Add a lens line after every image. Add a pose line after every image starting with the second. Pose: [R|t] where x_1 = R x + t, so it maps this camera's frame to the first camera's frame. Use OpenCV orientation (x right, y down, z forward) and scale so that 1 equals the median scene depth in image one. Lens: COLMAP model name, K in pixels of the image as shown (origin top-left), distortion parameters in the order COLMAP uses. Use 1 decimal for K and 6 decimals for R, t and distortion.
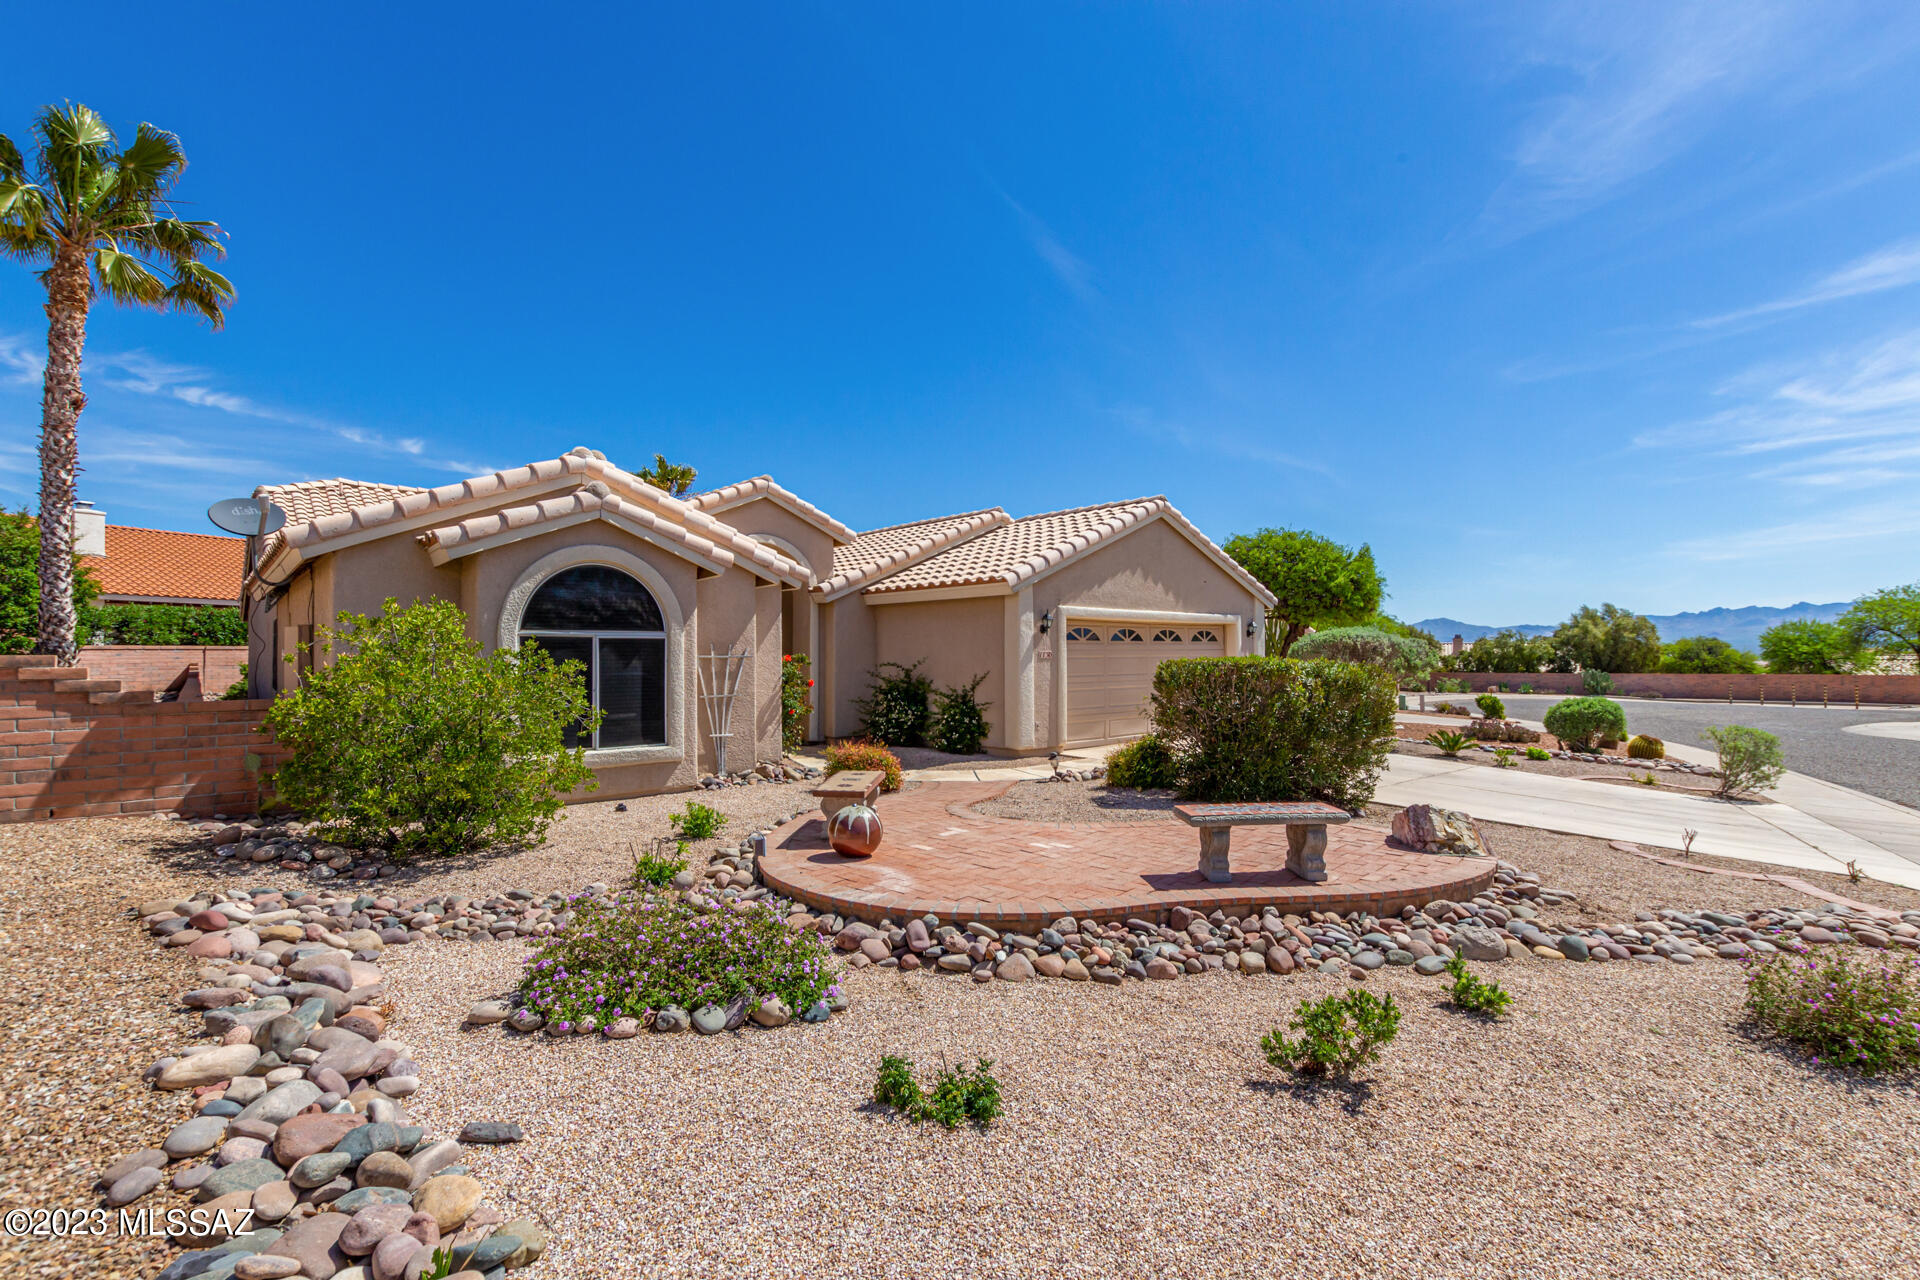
lens RADIAL K [[892.1, 0, 974.6], [0, 892.1, 637.6], [0, 0, 1]] dist [-0.007870, -0.002383]
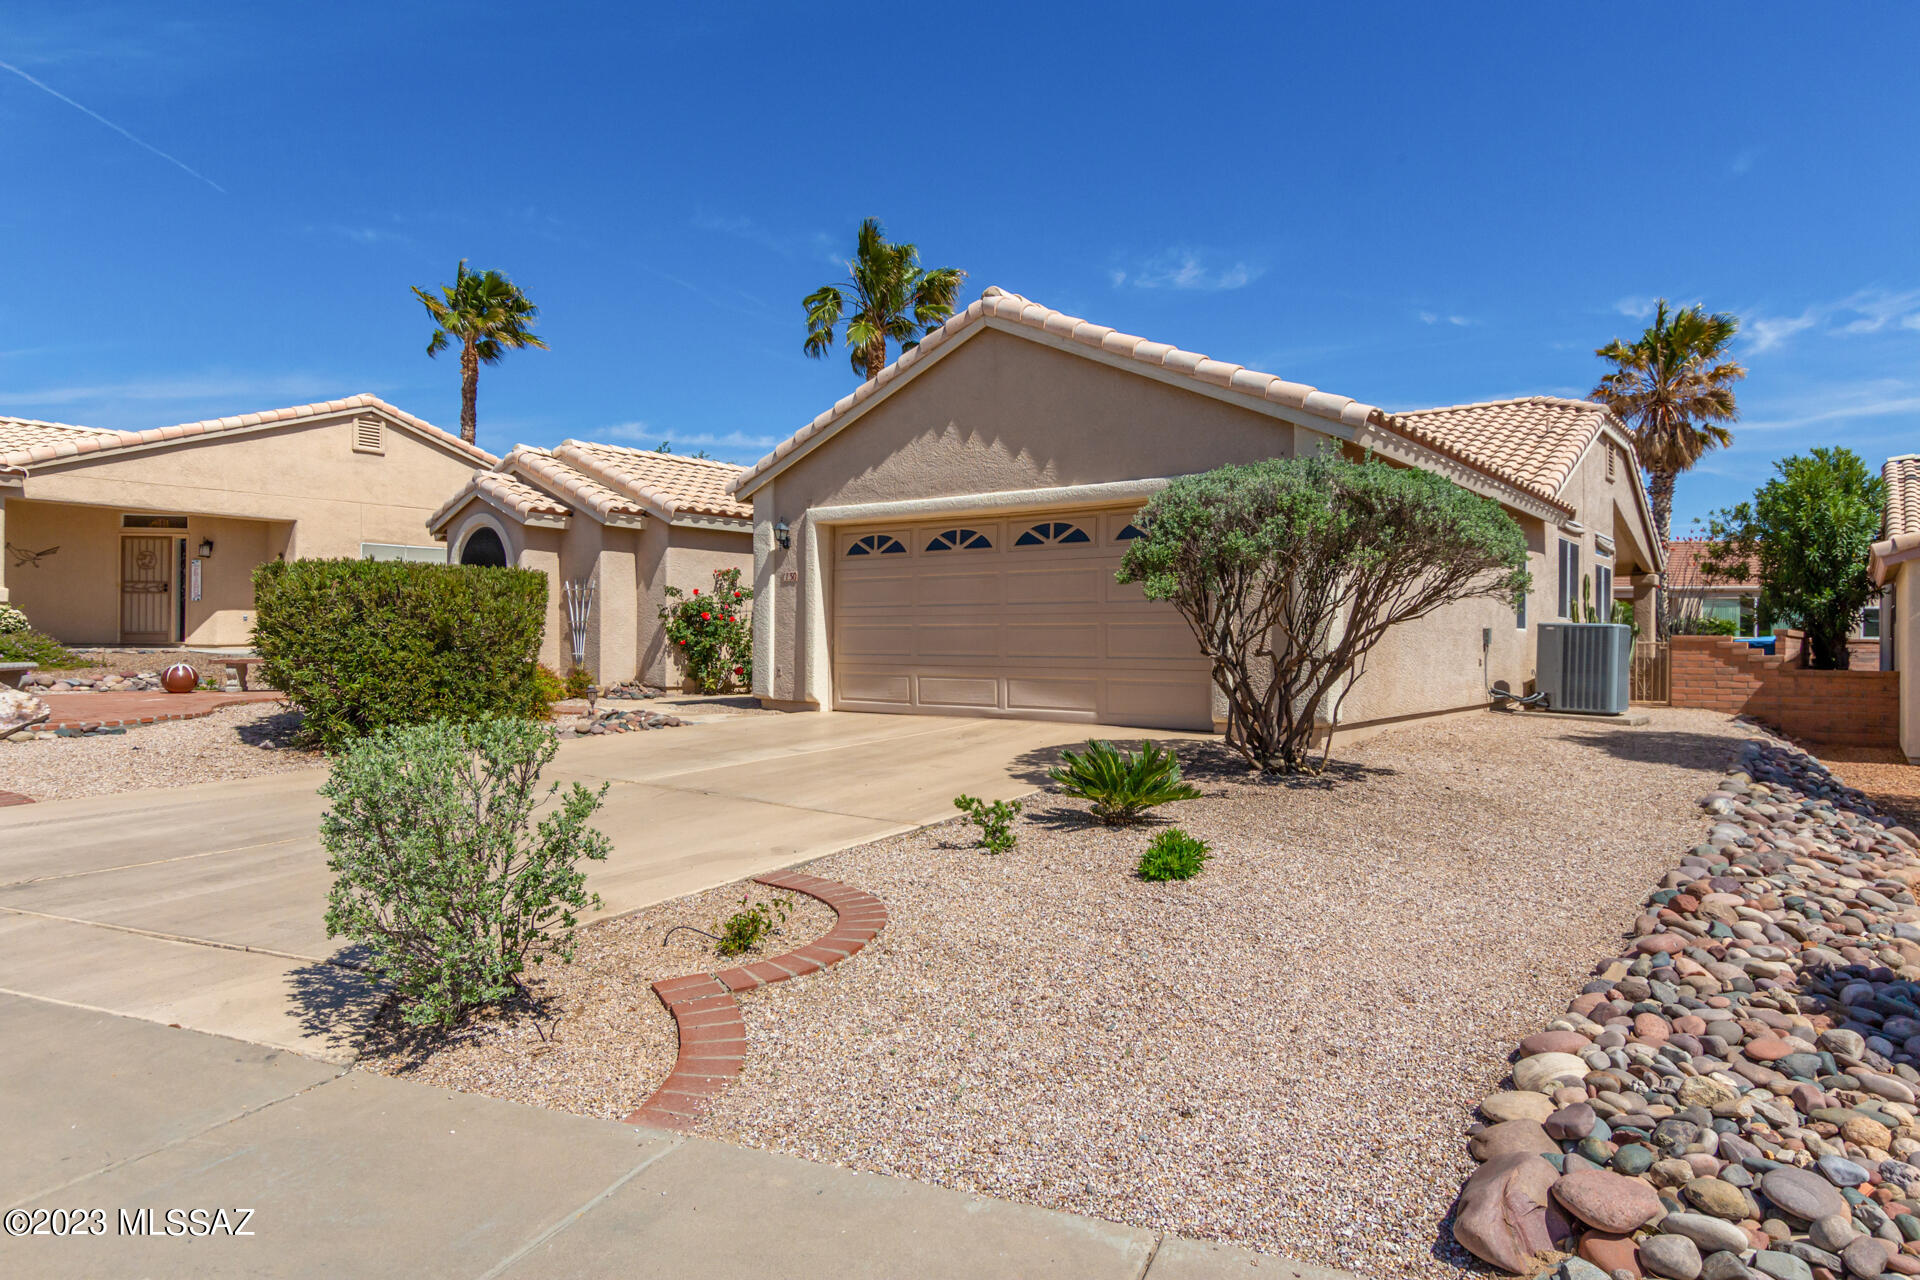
lens RADIAL K [[1165.3, 0, 972.7], [0, 1165.3, 640.6], [0, 0, 1]] dist [-0.003109, -0.000536]
pose [[0.166852, 0.001602, -0.985981, 1.033174], [0.009248, 0.999952, 0.003190, 0.068976], [0.985938, -0.009651, 0.166830, 0.955872]]
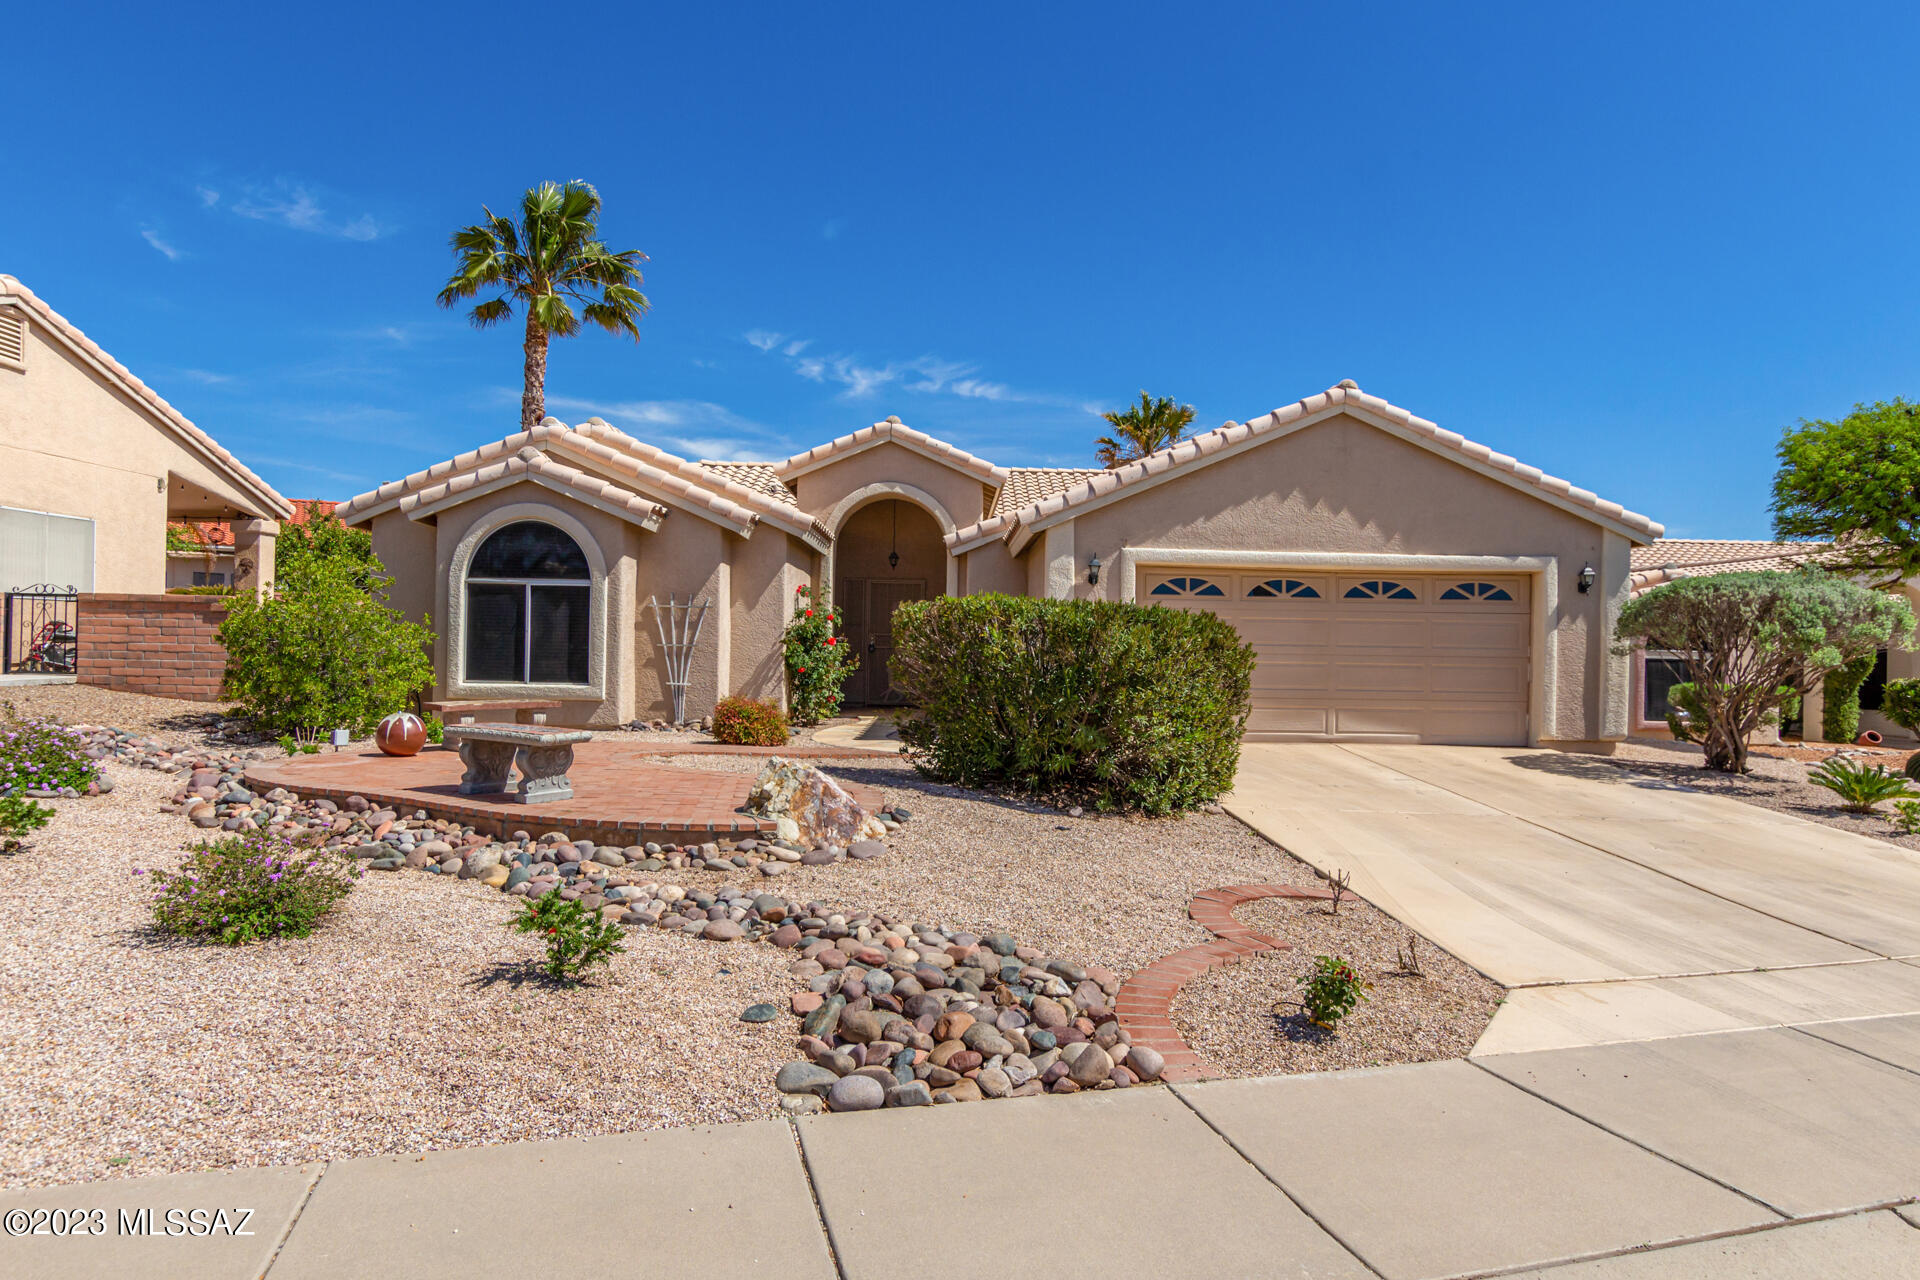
lens RADIAL K [[1165.3, 0, 962.5], [0, 1165.3, 646.6], [0, 0, 1]] dist [-0.003109, -0.000536]
pose [[0.751074, 0.016417, -0.660013, 0.634851], [-0.008246, 0.999846, 0.015486, 0.033466], [0.660166, -0.006189, 0.751094, 0.165465]]
